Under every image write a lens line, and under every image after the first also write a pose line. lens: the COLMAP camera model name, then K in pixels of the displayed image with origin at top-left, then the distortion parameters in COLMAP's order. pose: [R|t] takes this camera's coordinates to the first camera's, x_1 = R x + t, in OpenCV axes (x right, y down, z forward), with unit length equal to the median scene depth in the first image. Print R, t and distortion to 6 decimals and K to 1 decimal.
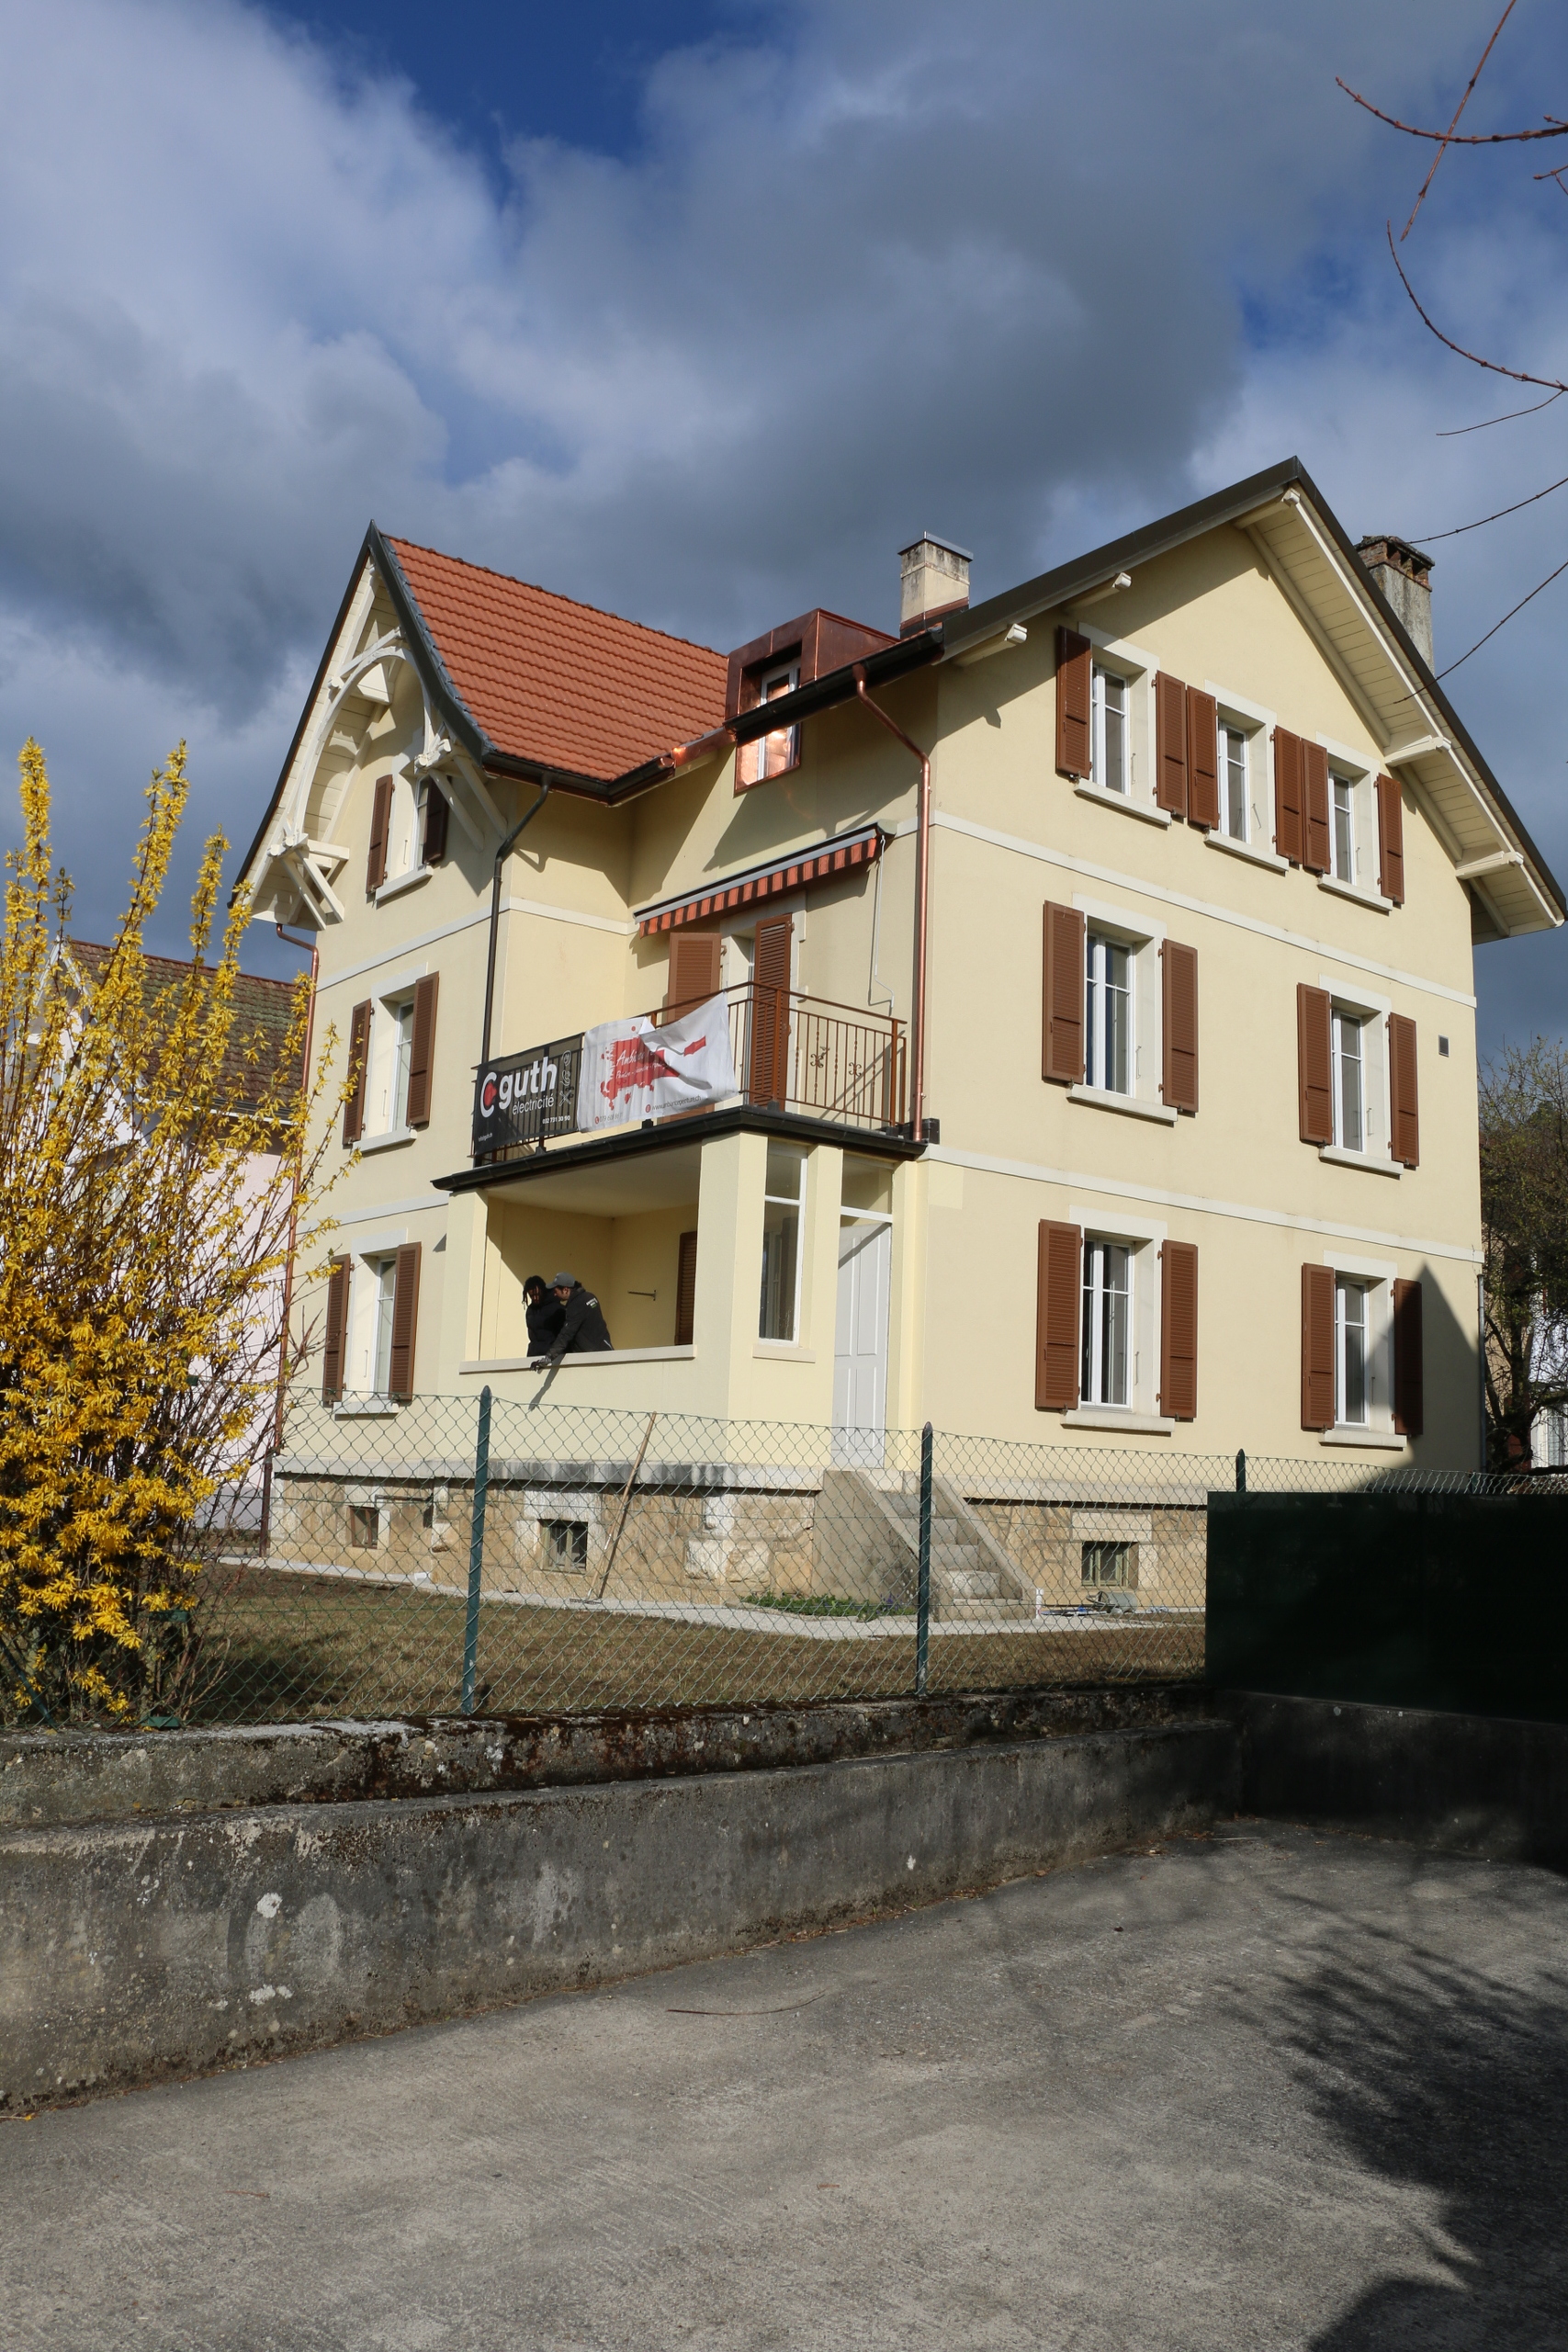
lens RADIAL K [[1904.1, 0, 784.0], [0, 1904.1, 1176.0], [0, 0, 1]] dist [-0.131110, 0.008774]
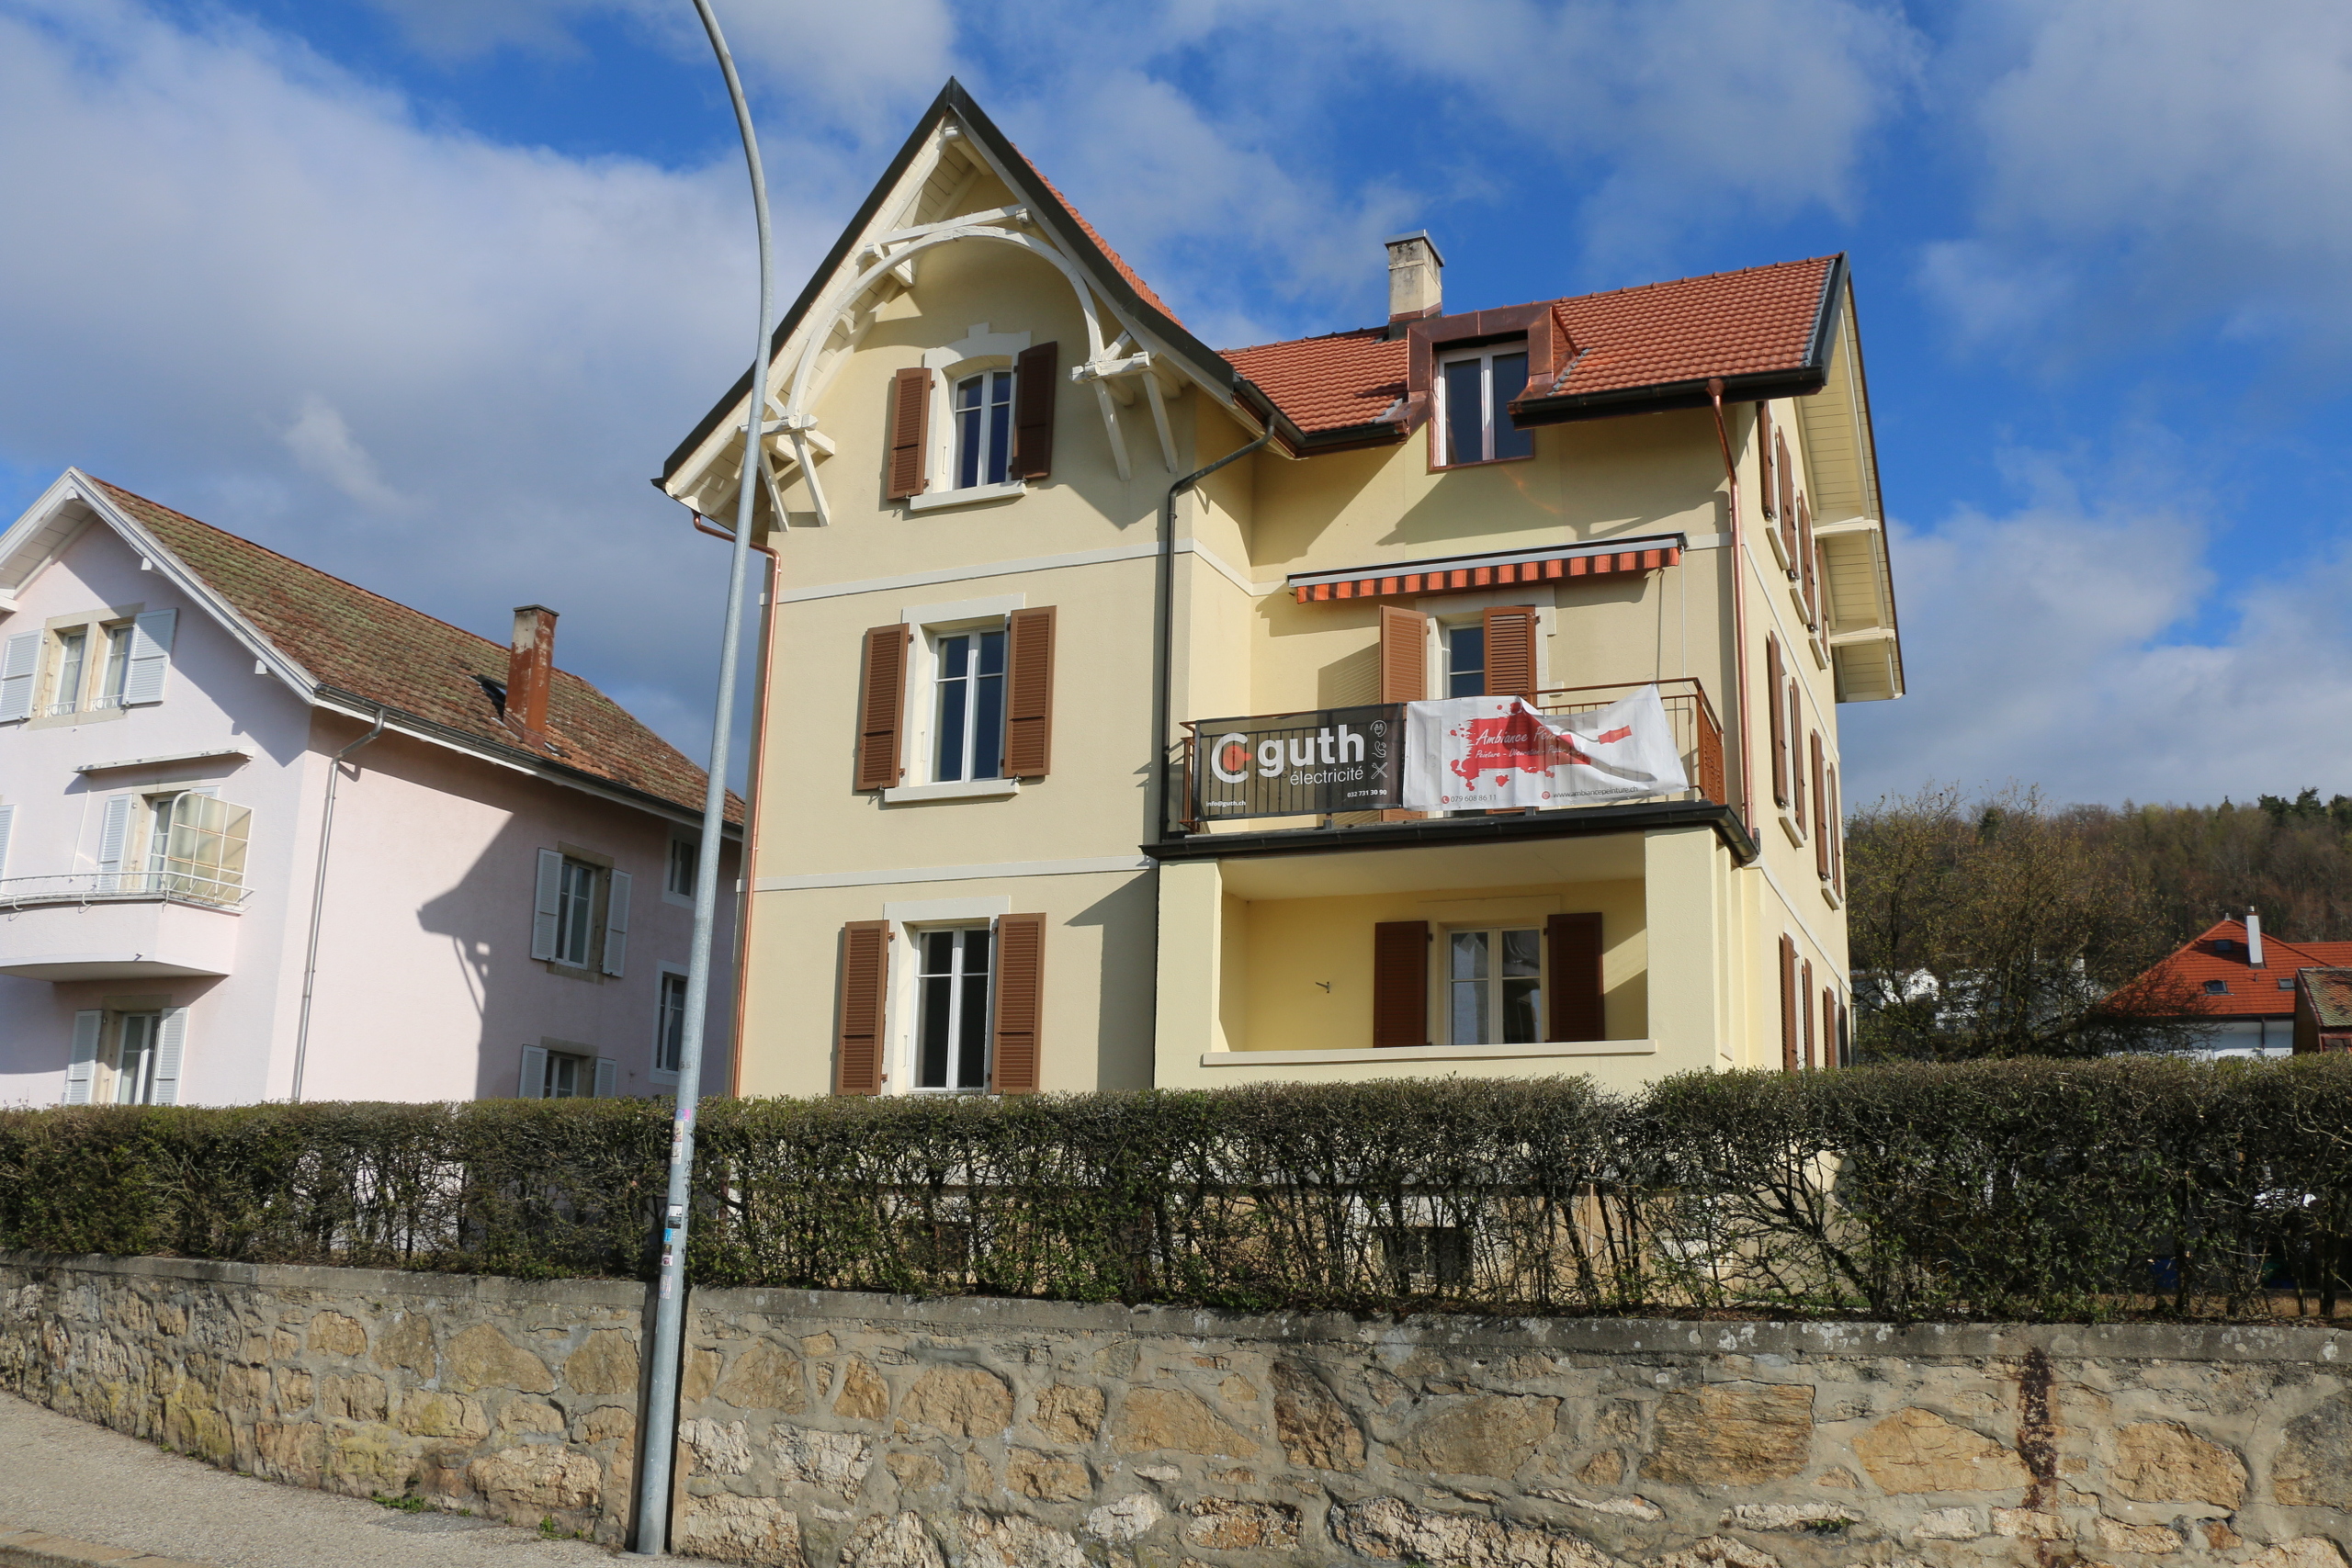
lens RADIAL K [[2014.8, 0, 1176.0], [0, 2014.8, 784.0], [0, 0, 1]] dist [-0.123718, 0.009543]
pose [[0.880656, 0.096459, 0.463833, -0.610371], [-0.072814, 0.994979, -0.068666, 0.037280], [-0.468128, 0.026698, 0.883257, 0.165376]]
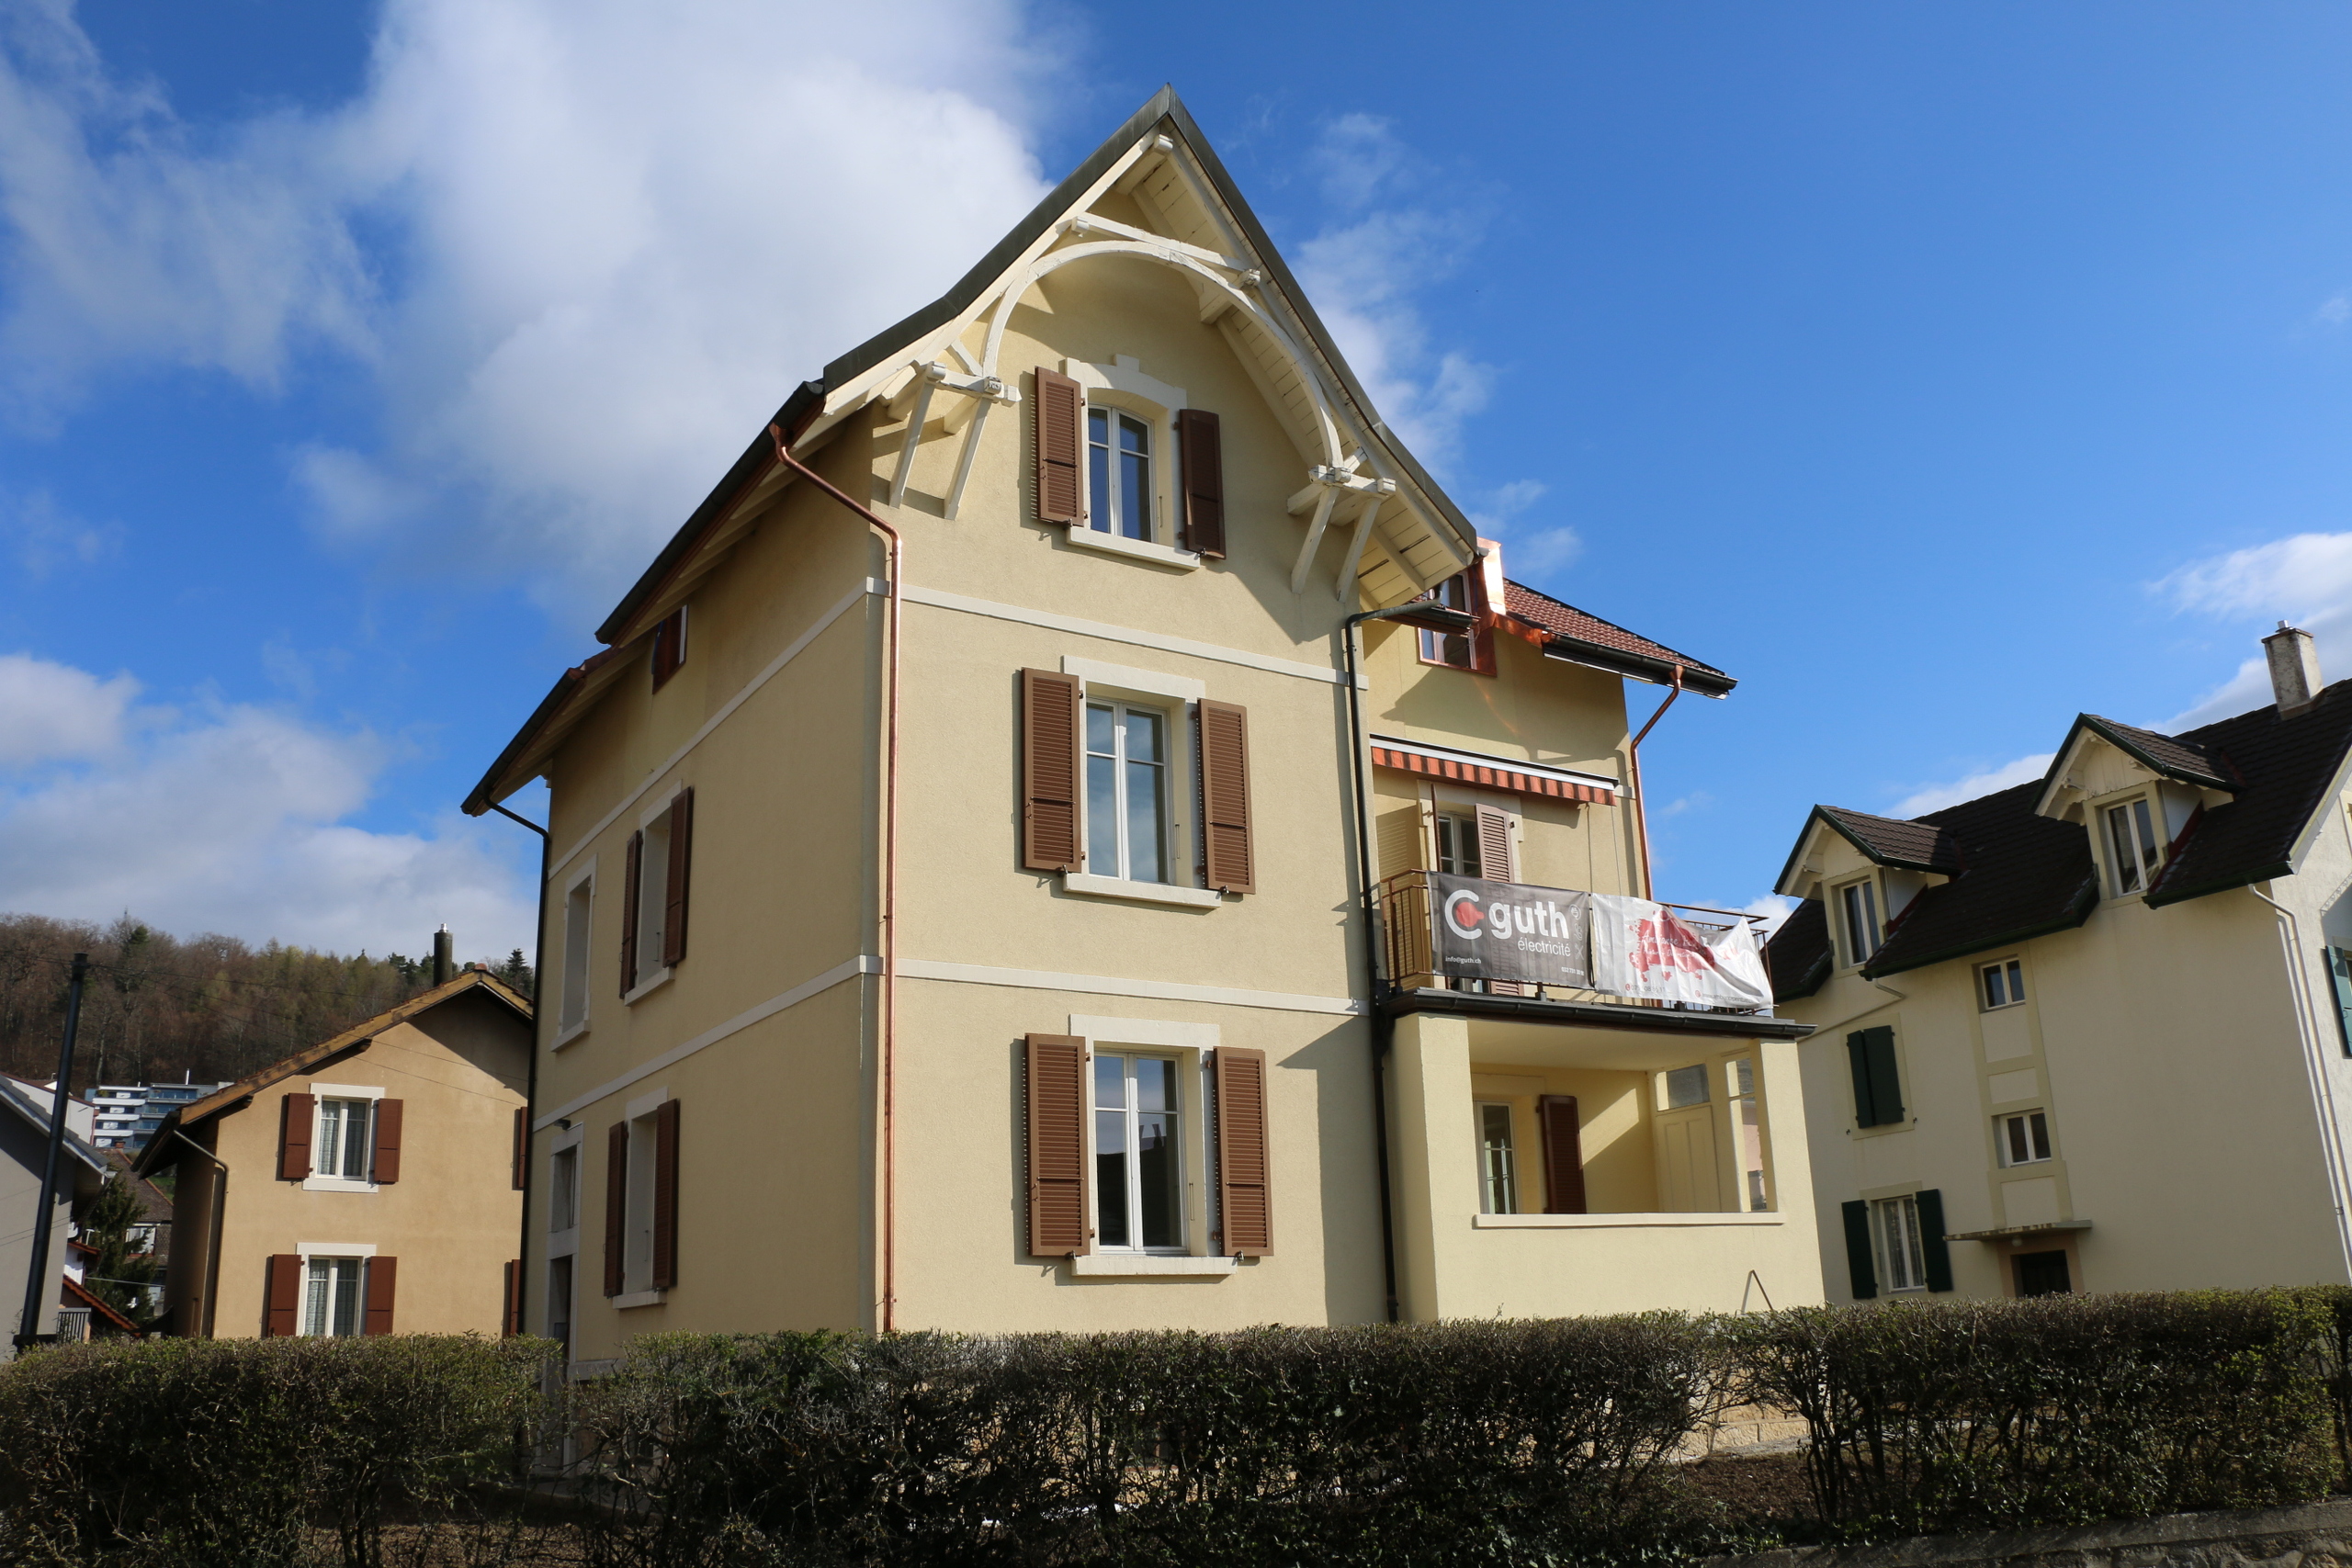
lens RADIAL K [[1888.4, 0, 1188.4], [0, 1888.4, 780.2], [0, 0, 1]] dist [-0.131138, -0.001690]
pose [[0.107925, 0.261286, 0.959209, -1.018912], [-0.123517, 0.960893, -0.247848, 0.130327], [-0.986456, -0.091730, 0.135977, 0.997404]]
